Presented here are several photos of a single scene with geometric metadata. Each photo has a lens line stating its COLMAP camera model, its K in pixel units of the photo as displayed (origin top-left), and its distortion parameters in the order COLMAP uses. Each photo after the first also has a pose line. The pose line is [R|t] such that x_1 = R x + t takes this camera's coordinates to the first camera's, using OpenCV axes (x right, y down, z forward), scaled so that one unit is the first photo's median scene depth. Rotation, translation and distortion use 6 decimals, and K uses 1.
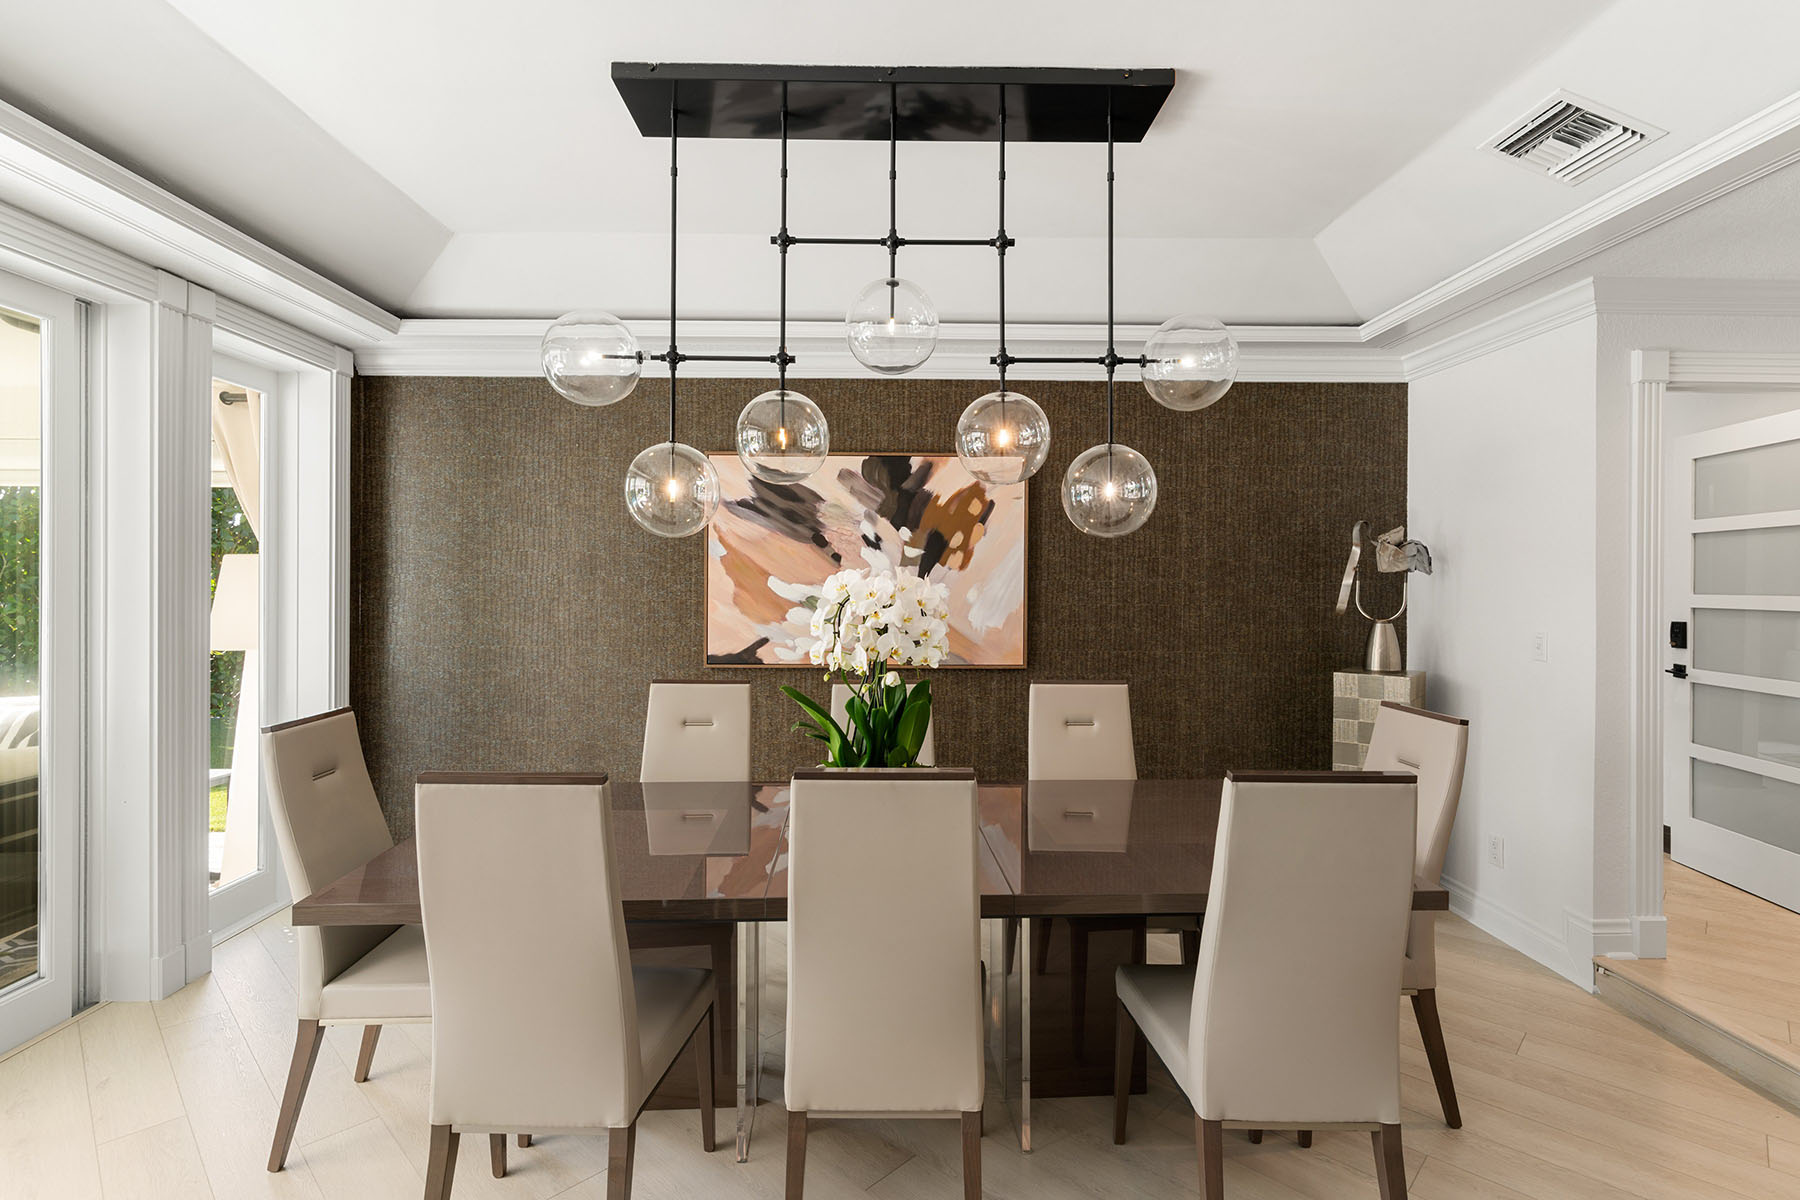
lens RADIAL K [[859.1, 0, 904.6], [0, 859.1, 586.1], [0, 0, 1]] dist [-0.000174, 0.000818]
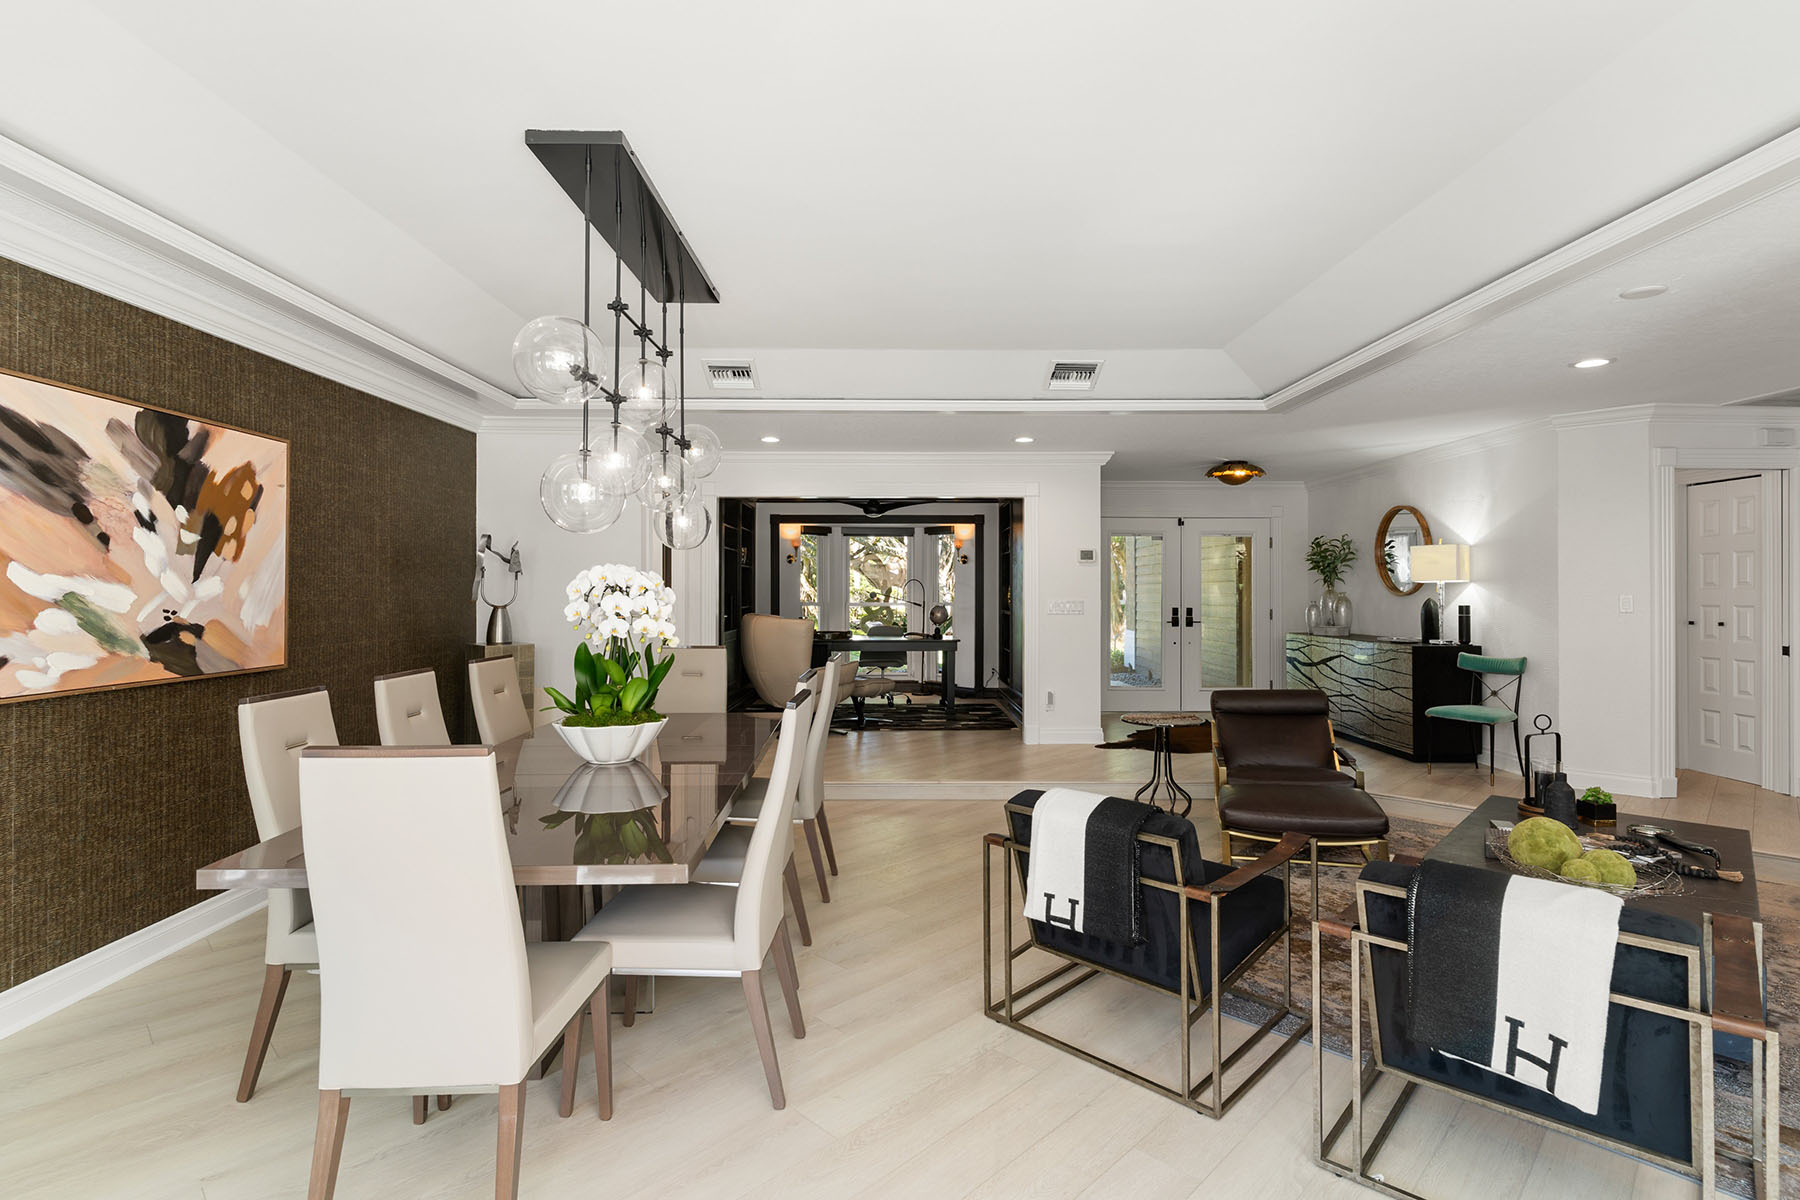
lens RADIAL K [[859.1, 0, 897.1], [0, 859.1, 591.2], [0, 0, 1]] dist [-0.000174, 0.000818]
pose [[0.015653, -0.005109, 0.999864, -0.793726], [0.001441, 0.999986, 0.005087, 0.008188], [-0.999876, 0.001361, 0.015660, 0.318827]]
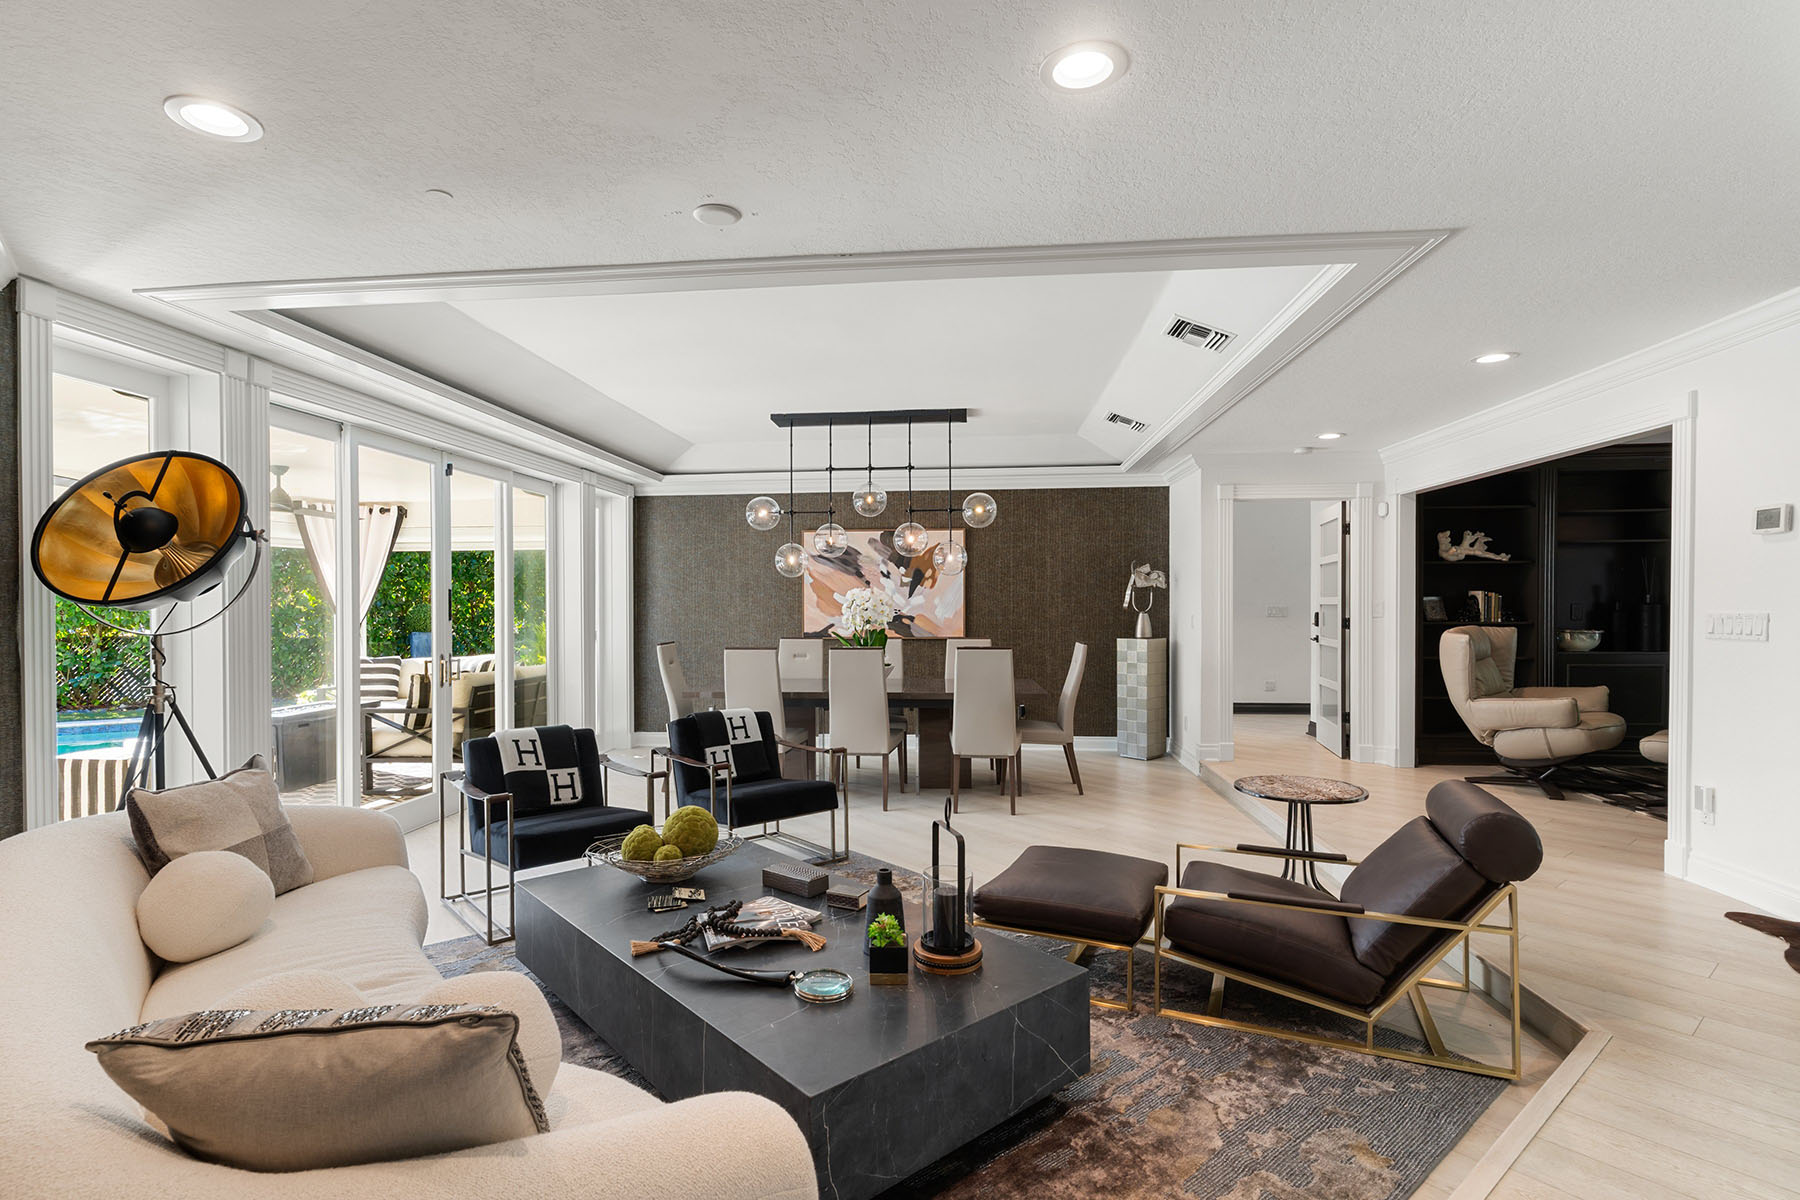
lens RADIAL K [[859.1, 0, 902.8], [0, 859.1, 609.4], [0, 0, 1]] dist [-0.000174, 0.000818]
pose [[0.993910, -0.008006, -0.109901, 0.217045], [0.008389, 0.999960, 0.003024, 0.022595], [0.109872, -0.003928, 0.993938, -0.953917]]
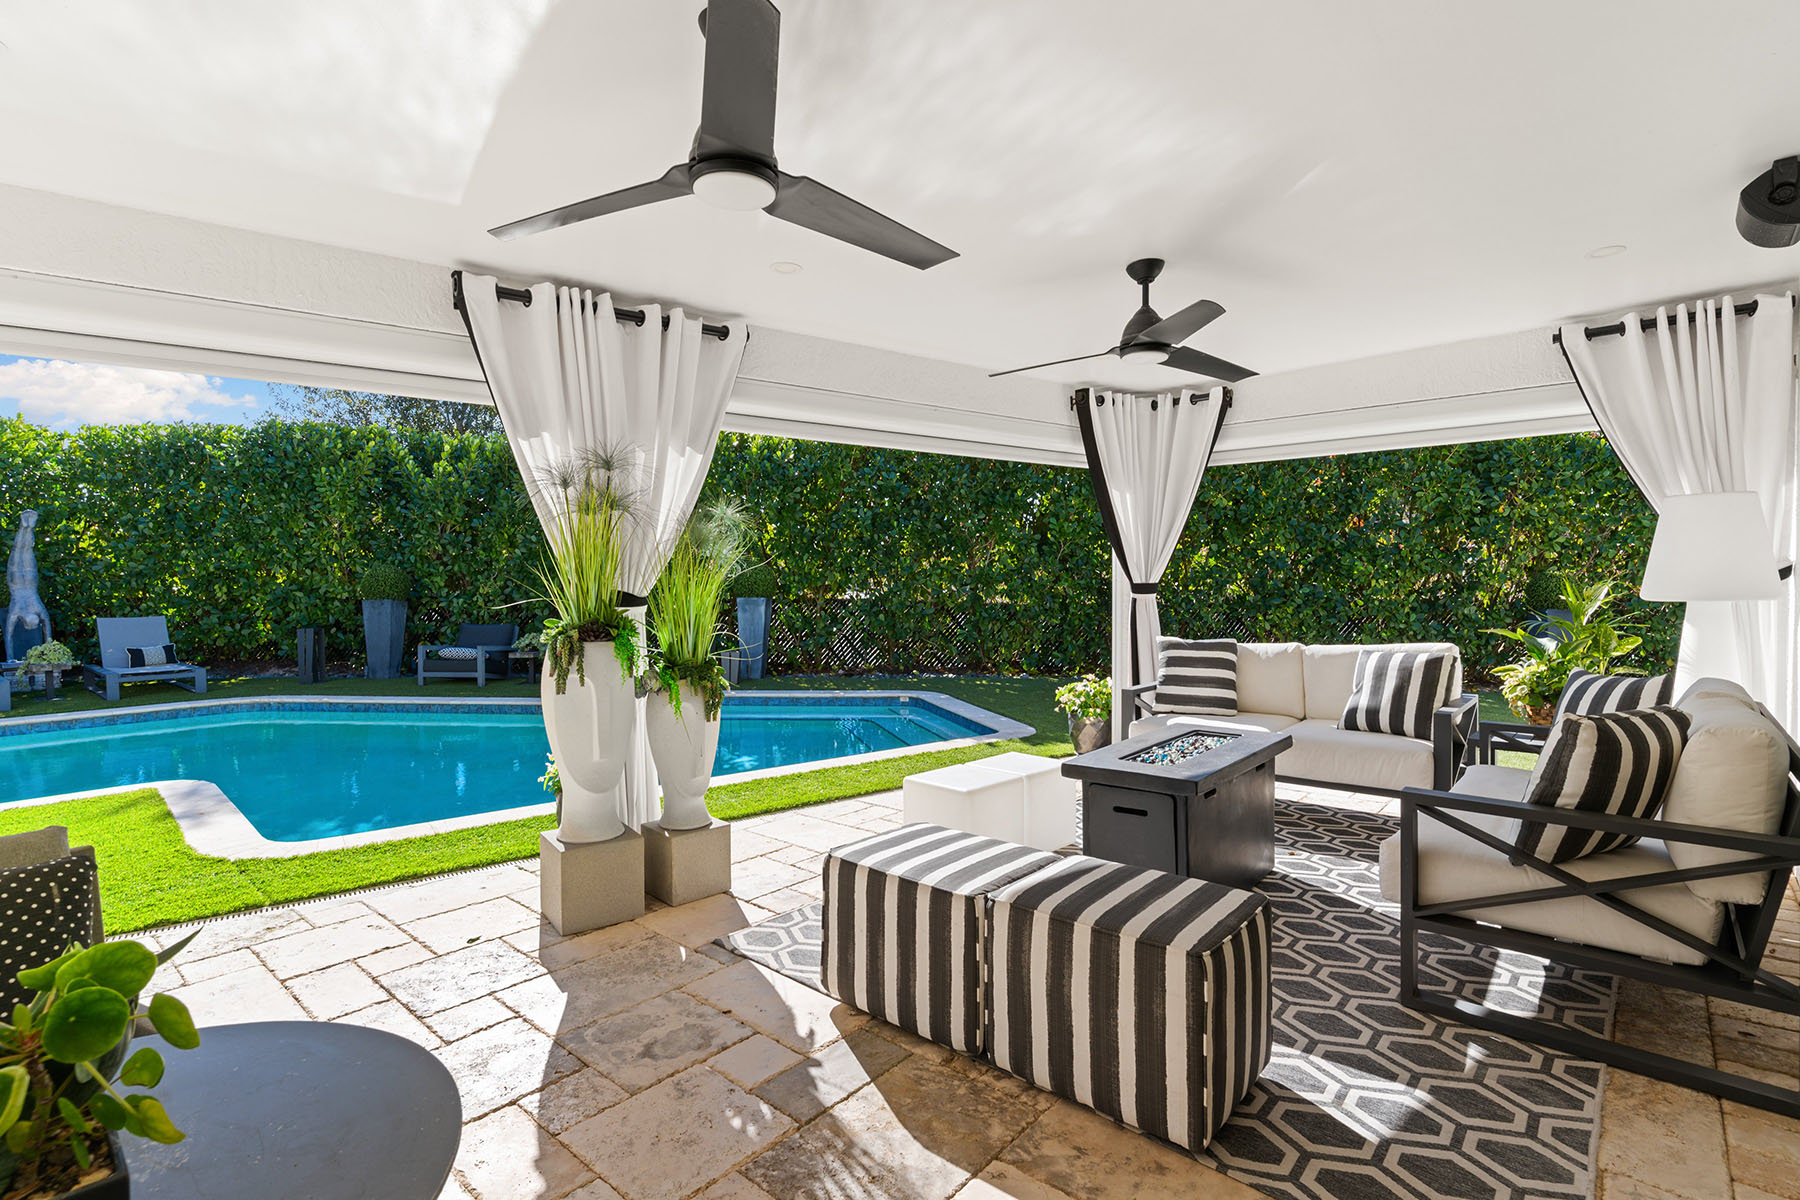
lens RADIAL K [[859.1, 0, 911.7], [0, 859.1, 597.7], [0, 0, 1]] dist [-0.000174, 0.000818]
pose [[0.738098, 0.007967, -0.674646, -0.770539], [0.006707, 0.999794, 0.019145, 0.048134], [0.674660, -0.018656, 0.737893, -0.203881]]
